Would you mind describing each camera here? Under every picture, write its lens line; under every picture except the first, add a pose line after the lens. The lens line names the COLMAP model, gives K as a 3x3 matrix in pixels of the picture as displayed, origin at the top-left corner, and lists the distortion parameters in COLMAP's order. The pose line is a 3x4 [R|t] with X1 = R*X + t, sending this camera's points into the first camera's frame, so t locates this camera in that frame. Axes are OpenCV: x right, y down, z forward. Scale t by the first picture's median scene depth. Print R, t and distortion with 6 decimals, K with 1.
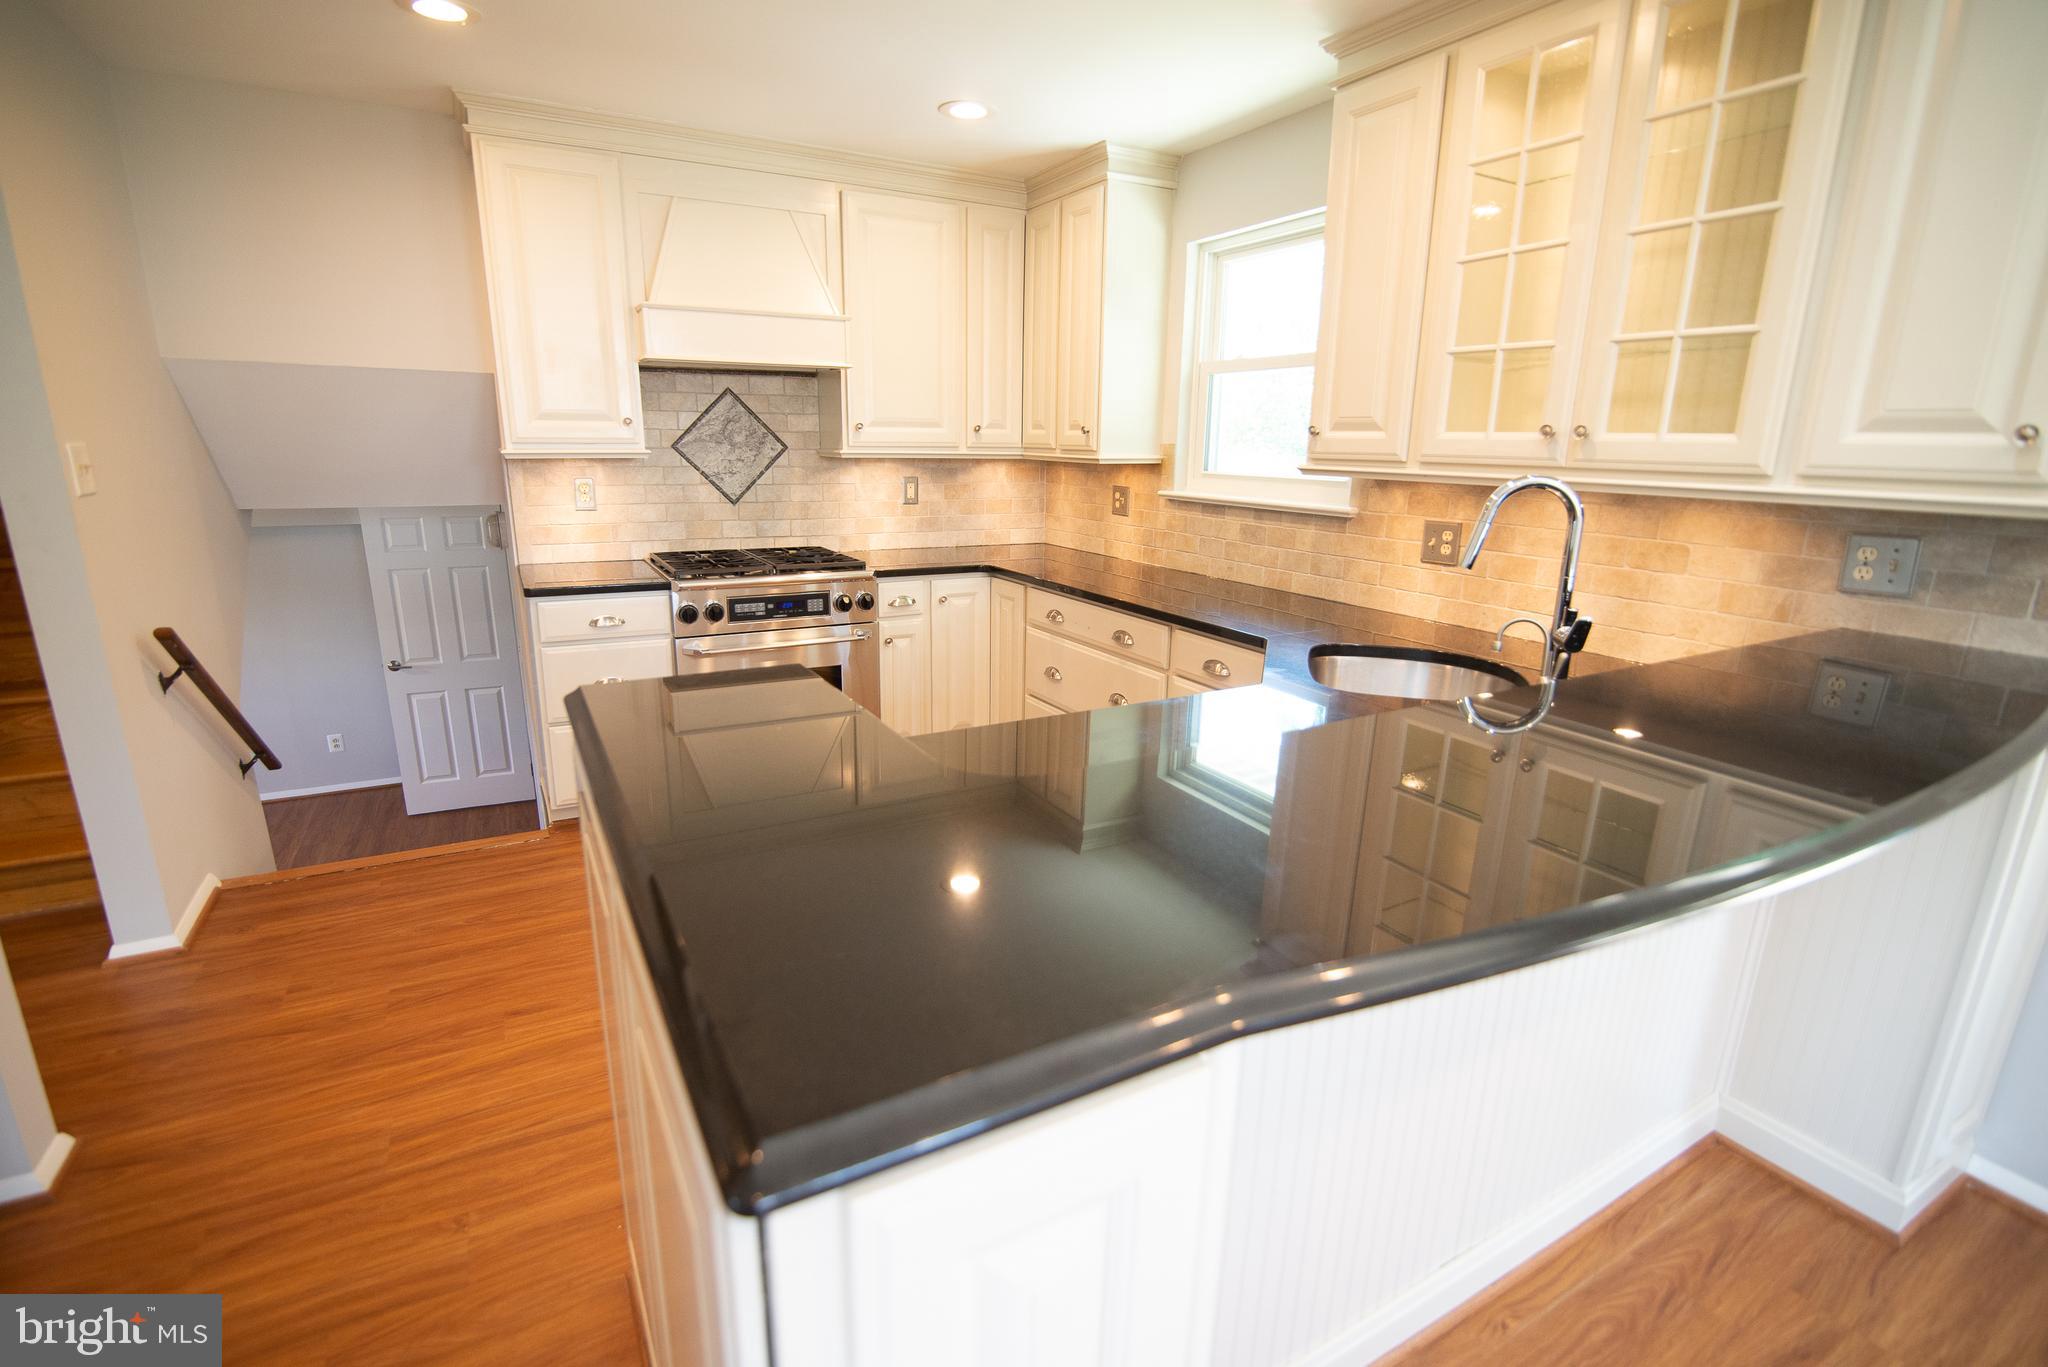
lens RADIAL K [[939.1, 0, 1015.9], [0, 939.1, 685.0], [0, 0, 1]] dist [-0.020162, 0.000213]
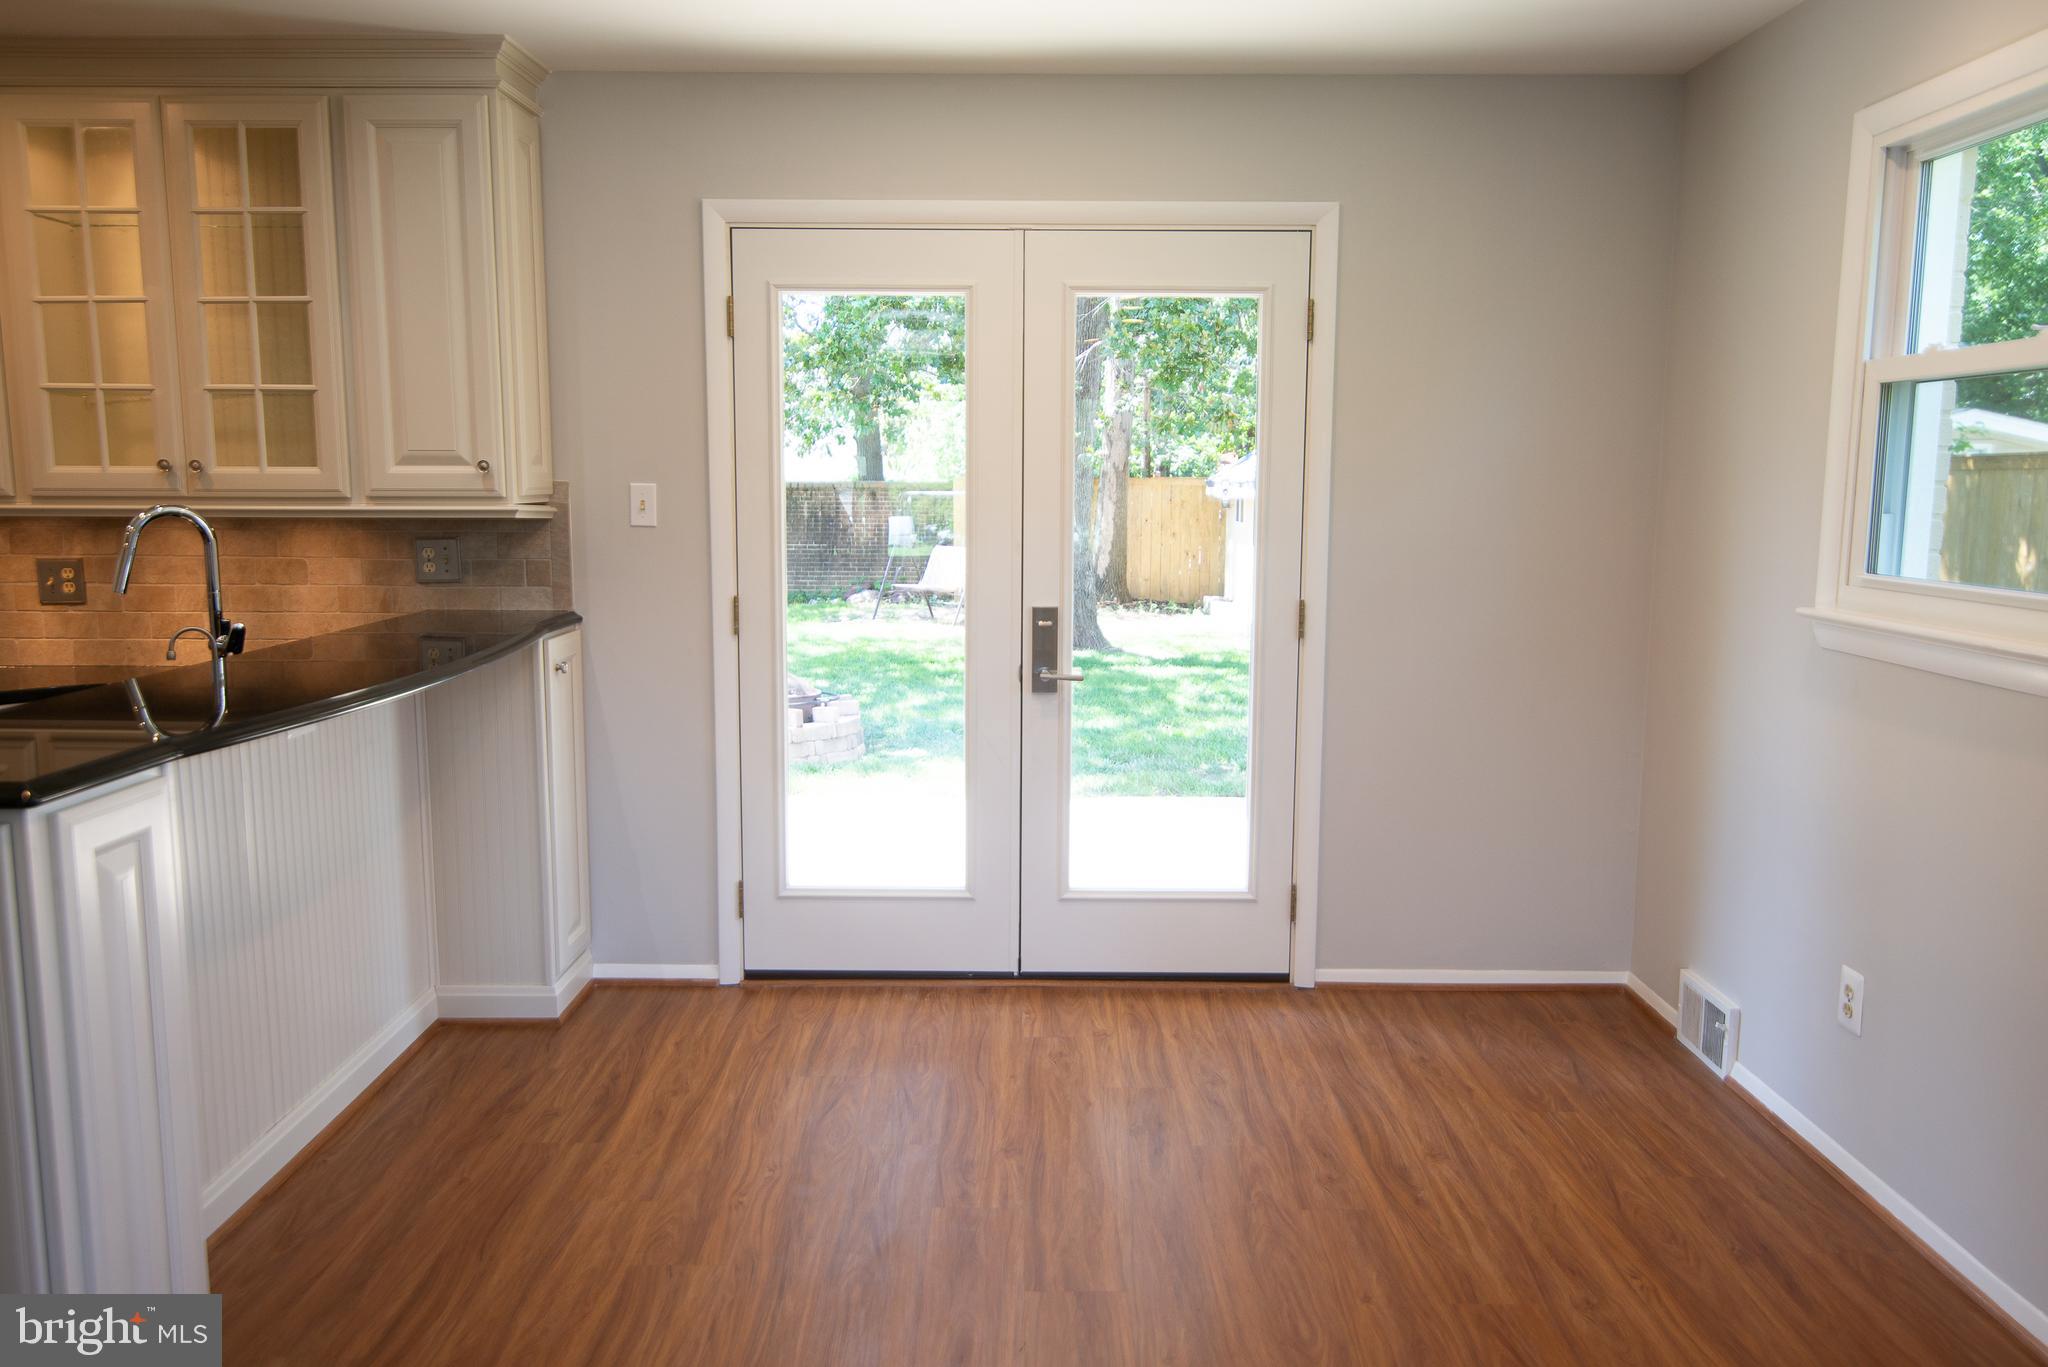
lens RADIAL K [[1548.9, 0, 1025.6], [0, 1548.9, 687.3], [0, 0, 1]] dist [-0.002266, 0.000469]
pose [[0.485564, -0.132935, 0.864035, -0.362800], [0.224923, 0.974094, 0.023467, 0.111267], [-0.844770, 0.182947, 0.502885, -0.481925]]
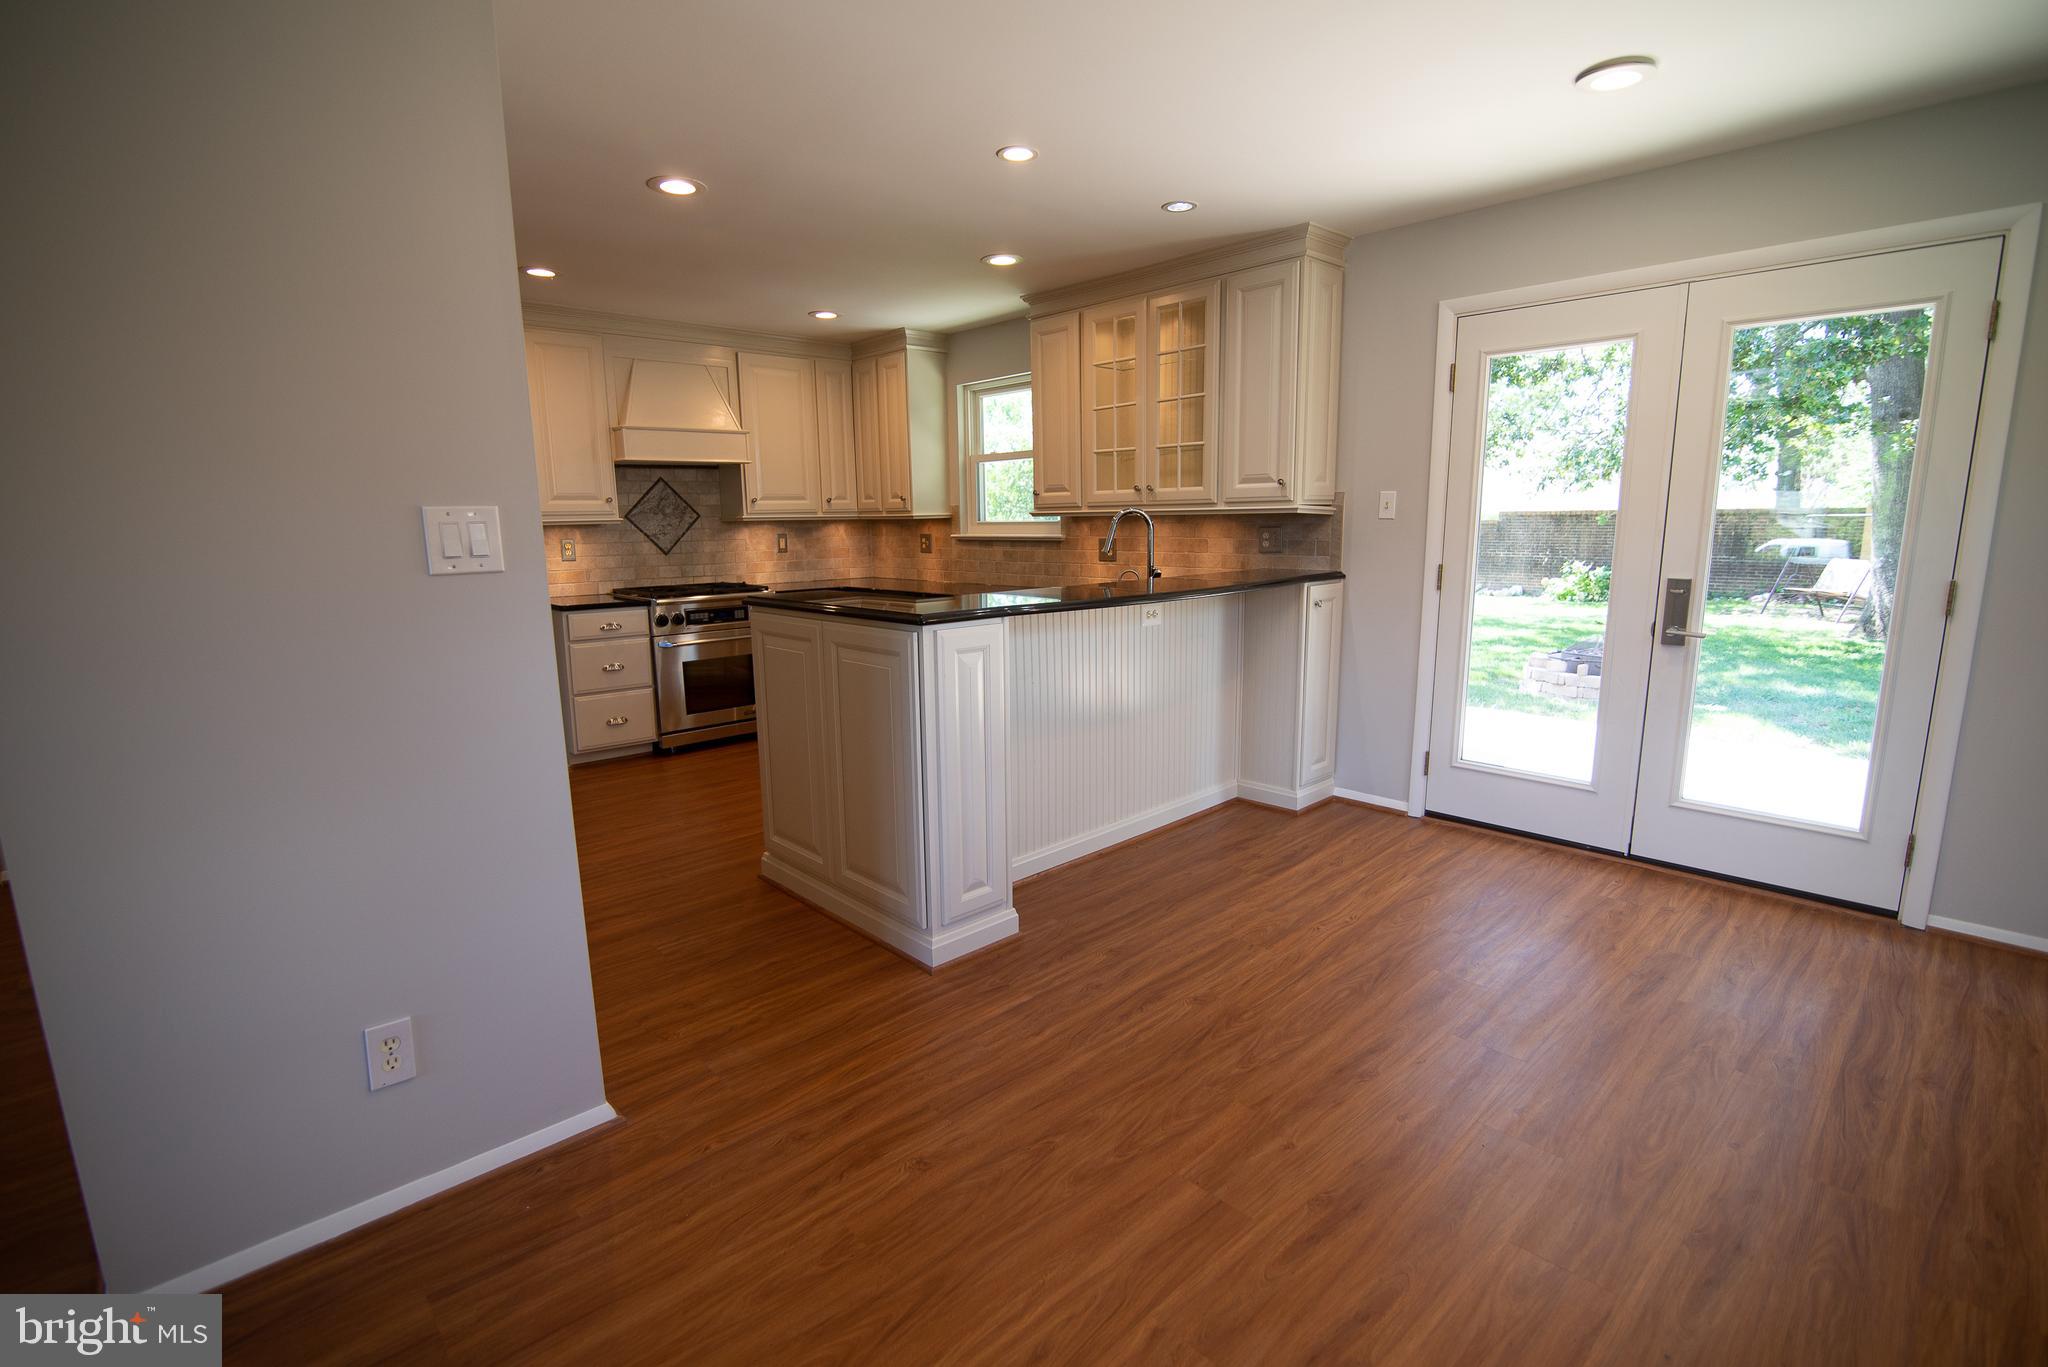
lens RADIAL K [[939.1, 0, 1013.3], [0, 939.1, 685.4], [0, 0, 1]] dist [-0.020162, 0.000213]
pose [[0.970489, -0.072572, 0.229966, -0.157028], [0.090392, 0.993588, -0.067912, 0.199320], [-0.223563, 0.086695, 0.970826, -0.661999]]
